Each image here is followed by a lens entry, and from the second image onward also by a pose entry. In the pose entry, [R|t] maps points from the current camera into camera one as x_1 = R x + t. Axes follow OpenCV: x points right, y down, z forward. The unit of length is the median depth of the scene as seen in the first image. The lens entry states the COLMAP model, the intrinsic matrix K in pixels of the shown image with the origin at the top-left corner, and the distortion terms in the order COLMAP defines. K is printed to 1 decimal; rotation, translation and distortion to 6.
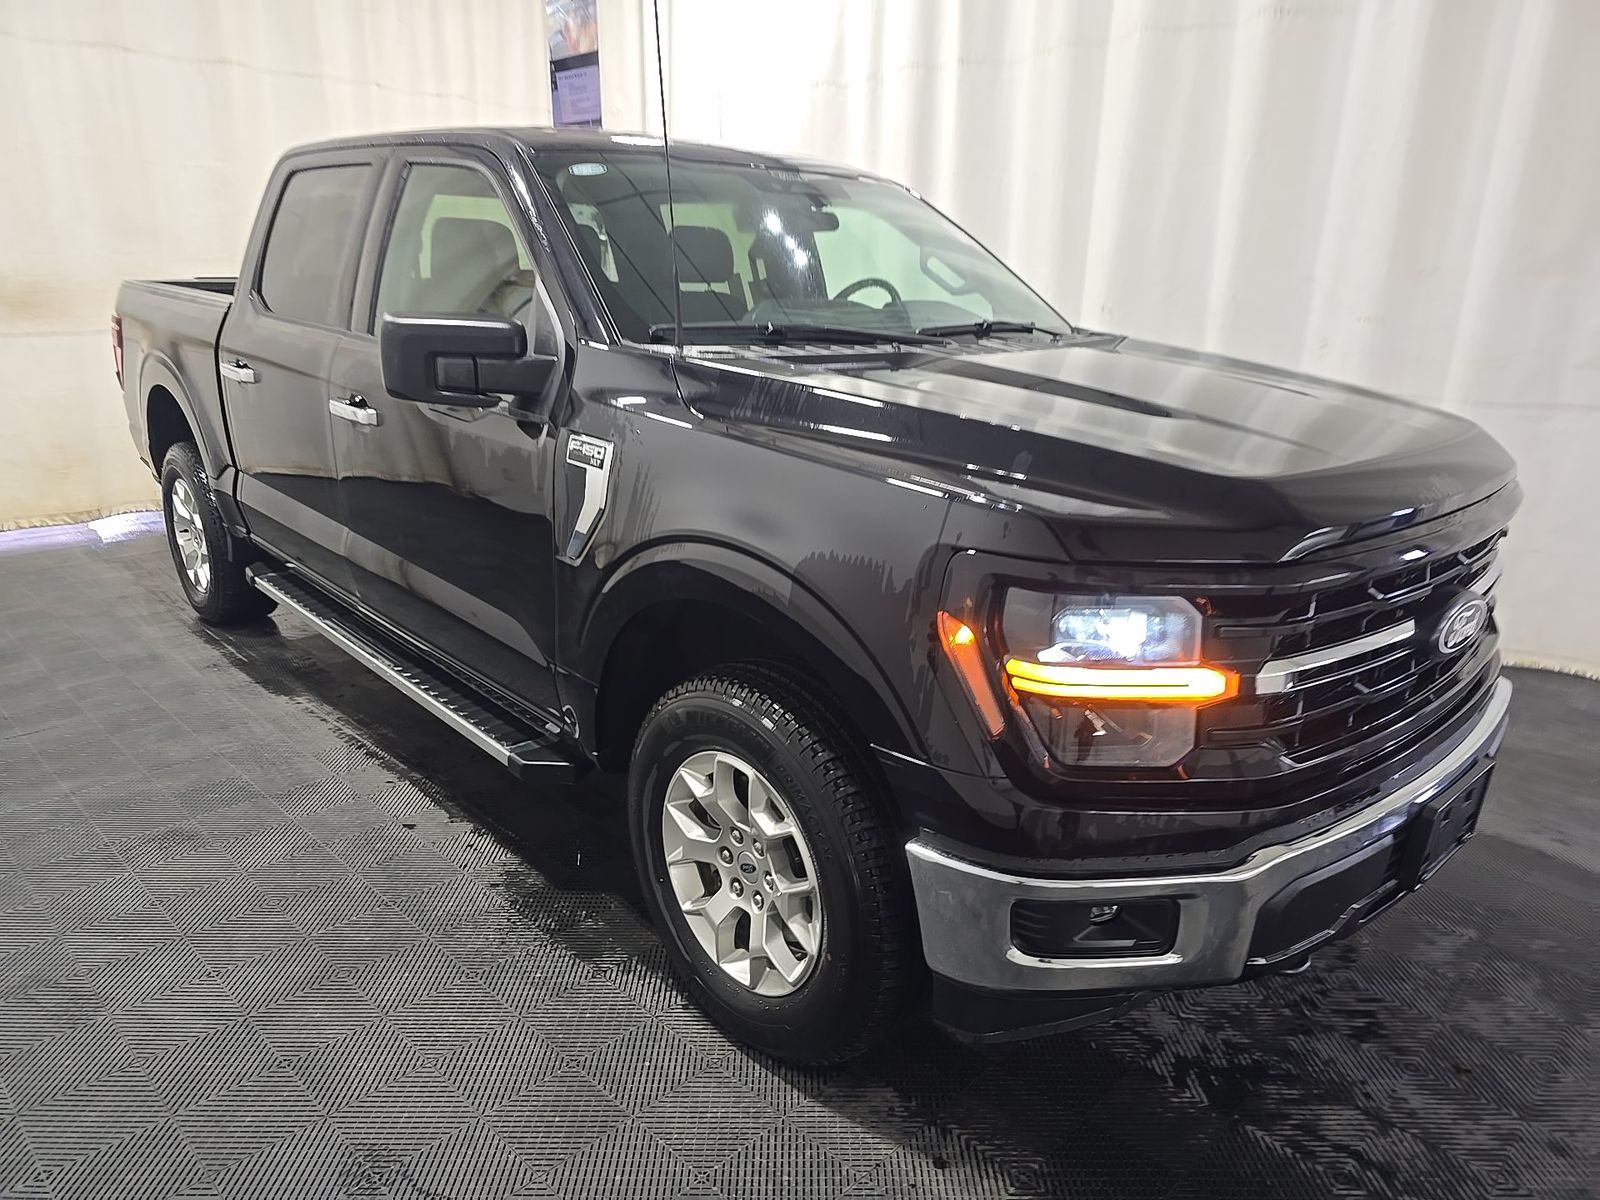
lens RADIAL K [[1077.7, 0, 800.0], [0, 1077.7, 600.0], [0, 0, 1]] dist [0.035953, -0.027388]
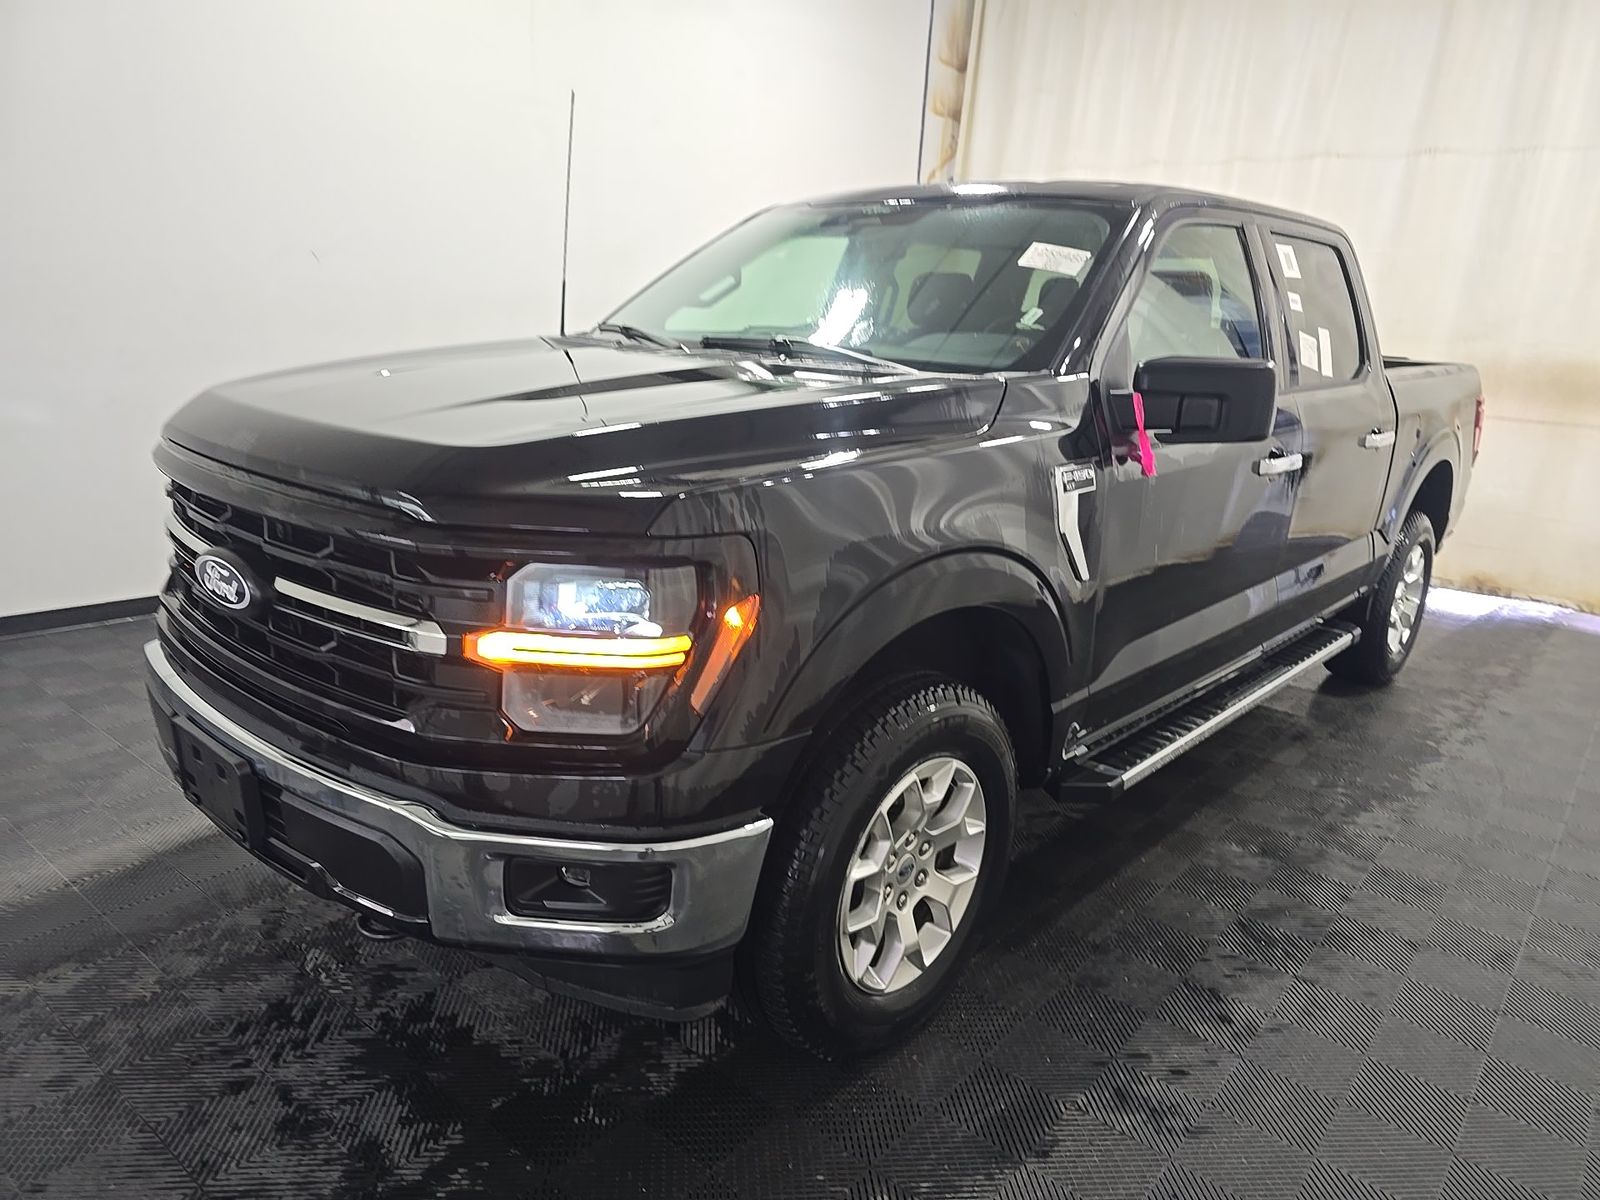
lens RADIAL K [[1077.7, 0, 800.0], [0, 1077.7, 600.0], [0, 0, 1]] dist [0.035953, -0.027388]
pose [[0.094362, 0.238186, -0.966625, 1.321484], [-0.344147, 0.918901, 0.192831, -0.272665], [0.934162, 0.314465, 0.168681, 1.073278]]
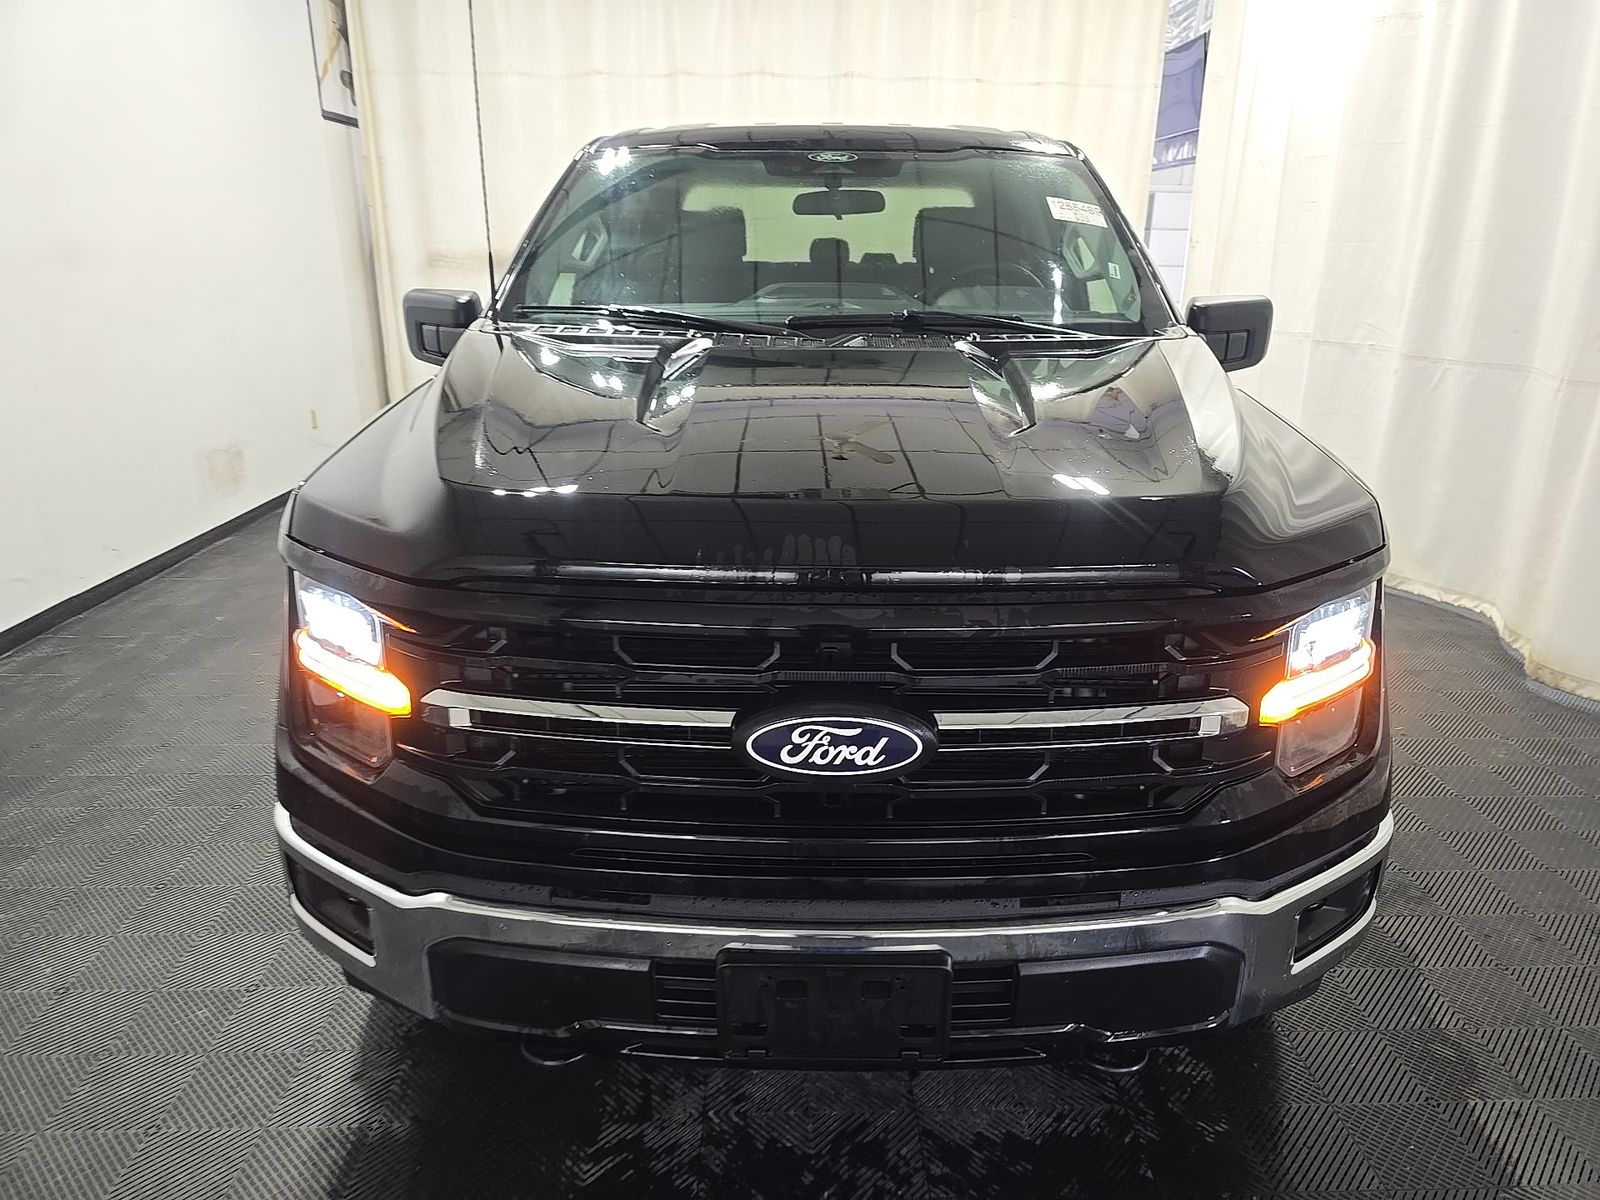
lens RADIAL K [[1077.7, 0, 800.0], [0, 1077.7, 600.0], [0, 0, 1]] dist [0.035953, -0.027388]
pose [[0.728072, 0.205017, -0.654124, 0.842246], [-0.195788, 0.976673, 0.088188, -0.104455], [0.656946, 0.063862, 0.751228, 0.349404]]
